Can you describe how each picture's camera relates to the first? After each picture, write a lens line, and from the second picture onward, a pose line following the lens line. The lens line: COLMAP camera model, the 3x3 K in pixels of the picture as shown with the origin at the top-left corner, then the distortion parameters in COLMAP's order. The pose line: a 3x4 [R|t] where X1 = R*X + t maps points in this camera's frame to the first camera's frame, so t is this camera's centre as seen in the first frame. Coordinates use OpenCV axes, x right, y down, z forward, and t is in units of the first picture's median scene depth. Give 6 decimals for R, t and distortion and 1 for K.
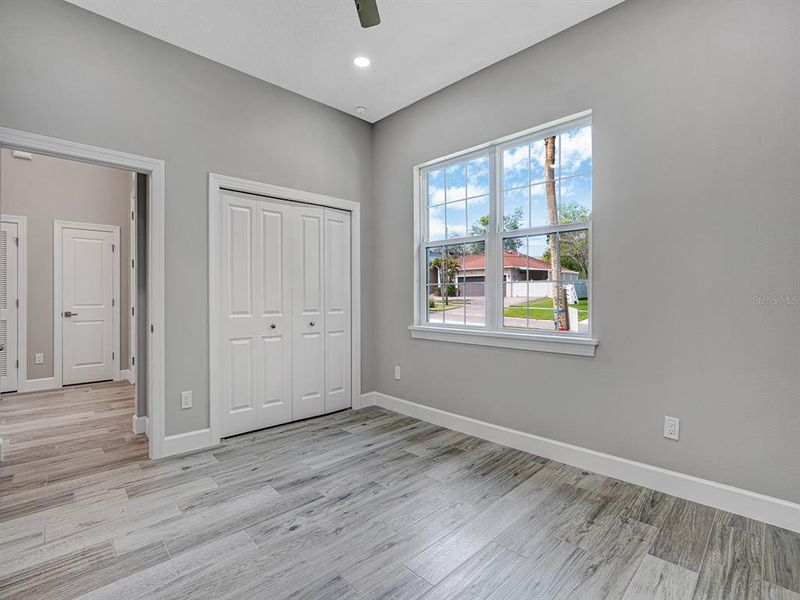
lens RADIAL K [[368.2, 0, 402.4], [0, 368.2, 299.3], [0, 0, 1]] dist [-0.056534, 0.024469]
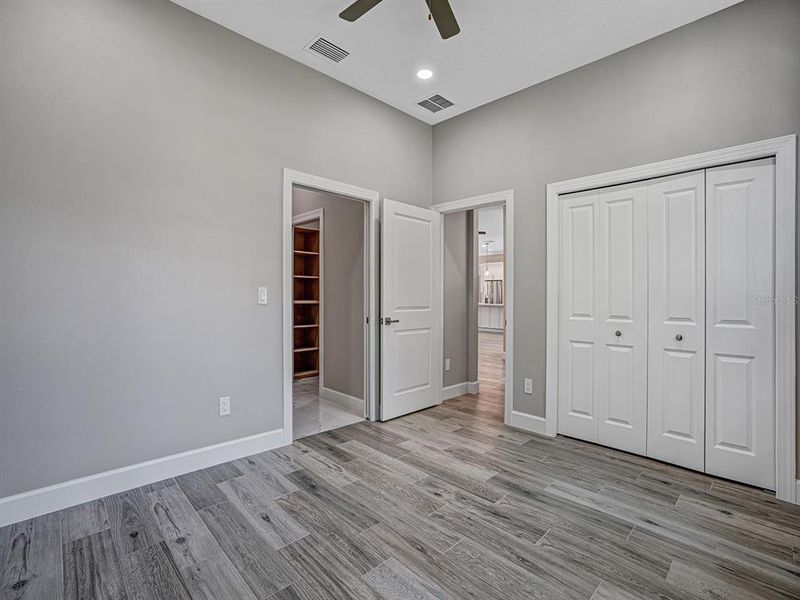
lens RADIAL K [[368.2, 0, 402.4], [0, 368.2, 299.3], [0, 0, 1]] dist [-0.056534, 0.024469]
pose [[0.050013, 0.011815, -0.998679, 0.551827], [-0.021724, 0.999706, 0.010739, -0.006208], [0.998512, 0.021158, 0.050255, 0.519776]]
